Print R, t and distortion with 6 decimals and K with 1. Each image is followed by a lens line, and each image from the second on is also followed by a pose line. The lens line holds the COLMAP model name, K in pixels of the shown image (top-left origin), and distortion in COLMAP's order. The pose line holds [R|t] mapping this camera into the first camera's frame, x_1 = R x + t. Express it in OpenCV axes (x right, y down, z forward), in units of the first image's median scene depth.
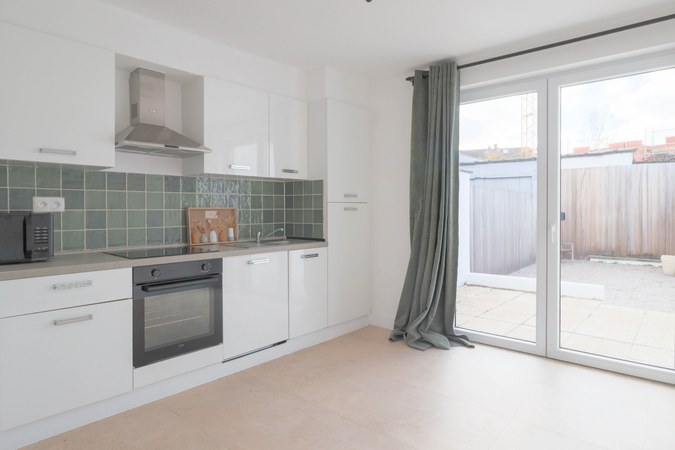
lens RADIAL K [[377.8, 0, 334.0], [0, 377.8, 221.6], [0, 0, 1]] dist [-0.001108, -0.000493]
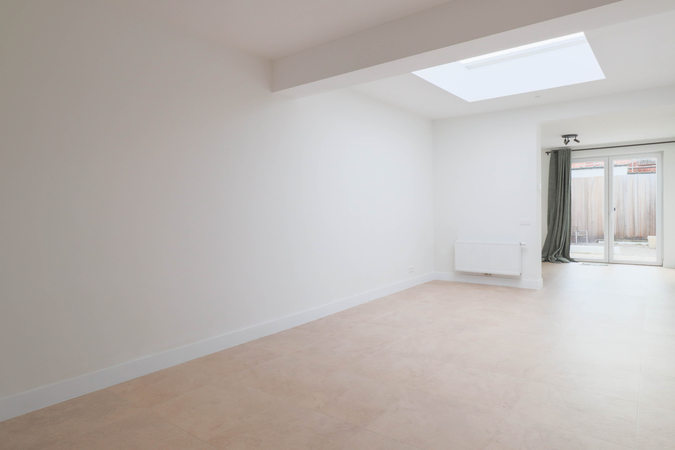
lens RADIAL K [[377.8, 0, 341.0], [0, 377.8, 225.1], [0, 0, 1]] dist [-0.001108, -0.000493]
pose [[0.999177, -0.014065, 0.038059, -0.359251], [0.013700, 0.999858, 0.009840, 0.010777], [-0.038192, -0.009310, 0.999227, -0.398576]]
